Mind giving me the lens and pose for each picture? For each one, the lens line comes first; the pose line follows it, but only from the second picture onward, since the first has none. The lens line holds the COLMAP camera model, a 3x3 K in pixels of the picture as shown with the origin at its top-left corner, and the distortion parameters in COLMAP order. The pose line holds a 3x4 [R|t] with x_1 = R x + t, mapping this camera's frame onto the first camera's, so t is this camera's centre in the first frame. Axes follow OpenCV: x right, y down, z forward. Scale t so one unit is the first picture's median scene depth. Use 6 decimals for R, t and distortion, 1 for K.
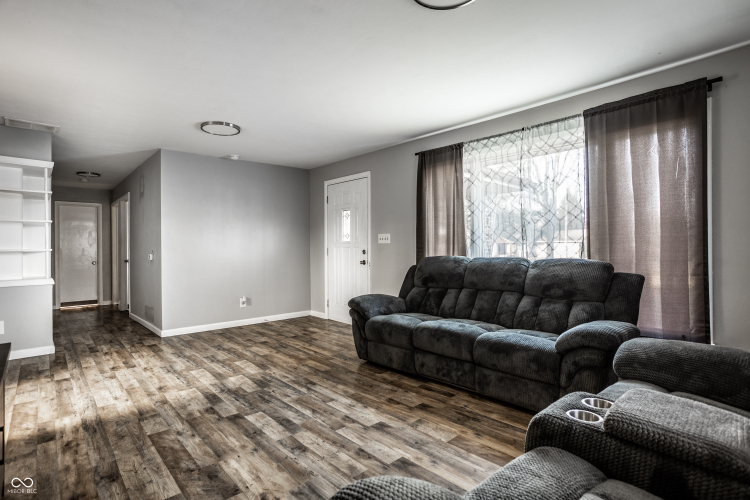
lens RADIAL K [[376.7, 0, 373.7], [0, 376.7, 248.5], [0, 0, 1]] dist [-0.051324, 0.030393]
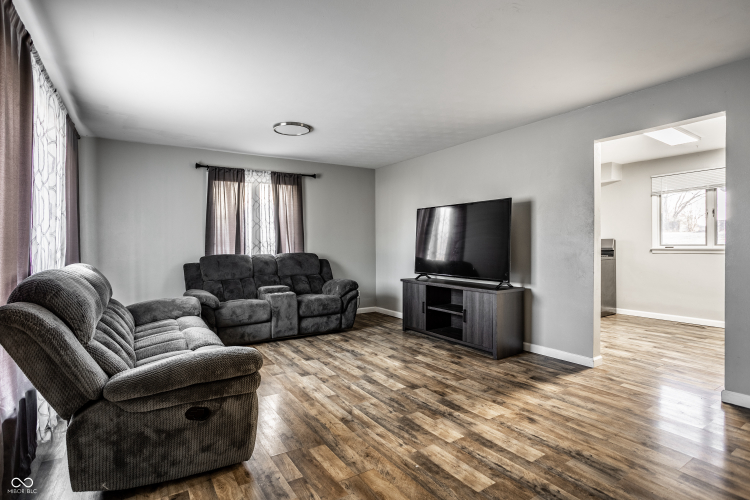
lens RADIAL K [[376.7, 0, 373.7], [0, 376.7, 248.5], [0, 0, 1]] dist [-0.051324, 0.030393]
pose [[-0.987089, 0.014300, 0.159536, -0.320567], [0.016312, 0.999803, 0.011308, -0.008202], [-0.159343, 0.013764, -0.987127, 1.593056]]
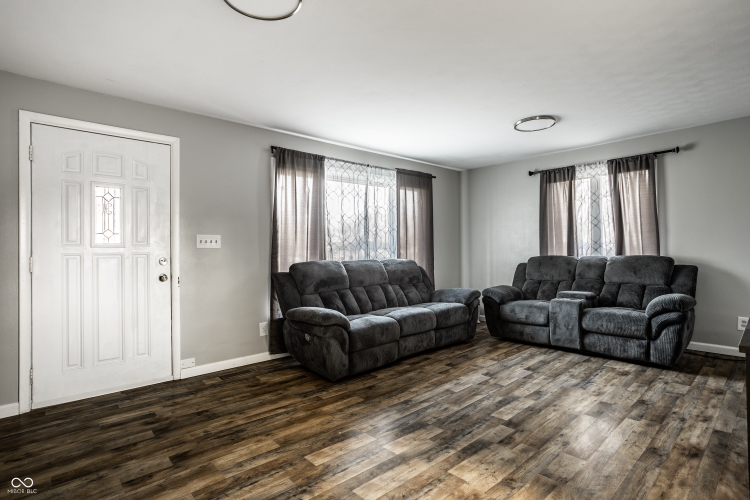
lens RADIAL K [[382.1, 0, 372.8], [0, 382.1, 248.2], [0, 0, 1]] dist [-0.056517, 0.031762]
pose [[0.000422, 0.014077, 0.999901, -0.977622], [0.015659, 0.999778, -0.014081, 0.002770], [-0.999877, 0.015663, 0.000202, 0.973101]]
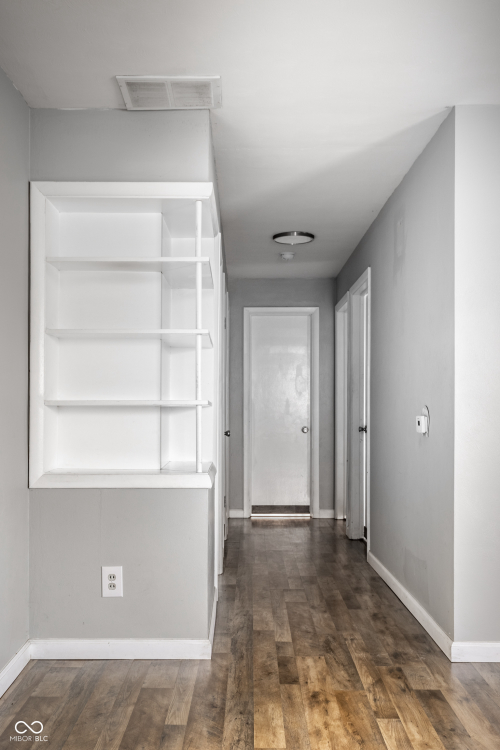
lens RADIAL K [[734.8, 0, 238.0], [0, 734.8, 406.4], [0, 0, 1]] dist [0.003187, 0.002529]
pose [[0.730142, 0.010893, -0.683209, -0.347410], [-0.007132, 0.999940, 0.008322, 0.001757], [0.683259, -0.001203, 0.730175, 0.505159]]
